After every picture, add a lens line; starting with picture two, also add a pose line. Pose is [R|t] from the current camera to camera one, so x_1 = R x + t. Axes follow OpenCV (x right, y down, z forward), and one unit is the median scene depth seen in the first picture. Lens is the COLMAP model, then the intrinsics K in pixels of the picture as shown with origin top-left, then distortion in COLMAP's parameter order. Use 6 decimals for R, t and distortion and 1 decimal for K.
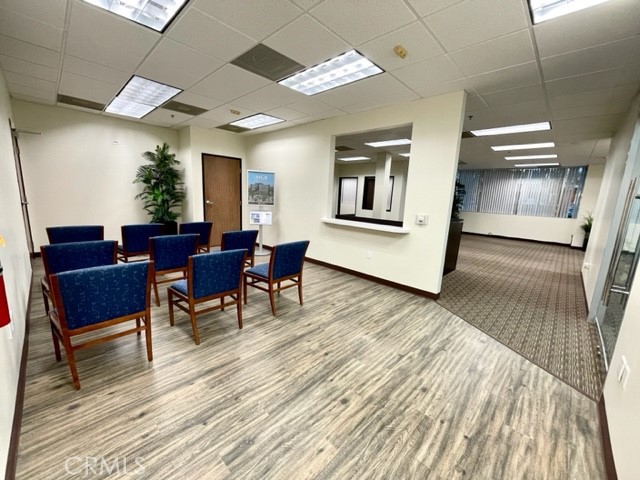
lens RADIAL K [[258.2, 0, 320.0], [0, 258.2, 242.1], [0, 0, 1]] dist [-0.002343, 0.000212]
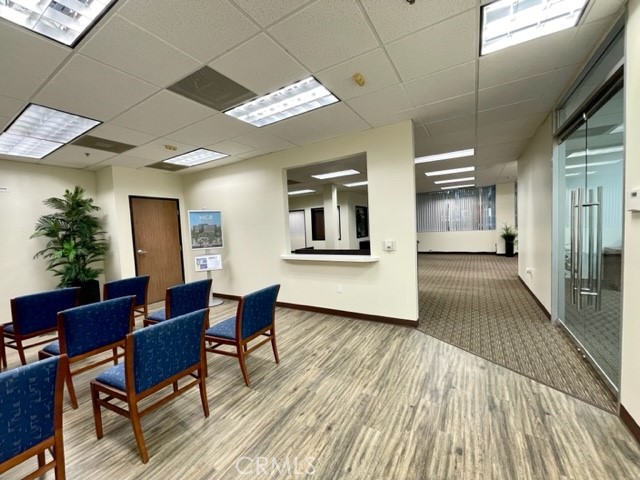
lens RADIAL K [[258.8, 0, 319.5], [0, 258.8, 242.4], [0, 0, 1]] dist [-0.000026, -0.000355]
pose [[0.971076, -0.103722, 0.215065, -0.078636], [0.129666, 0.985411, -0.110234, -0.028125], [-0.200493, 0.134932, 0.970359, 0.113437]]
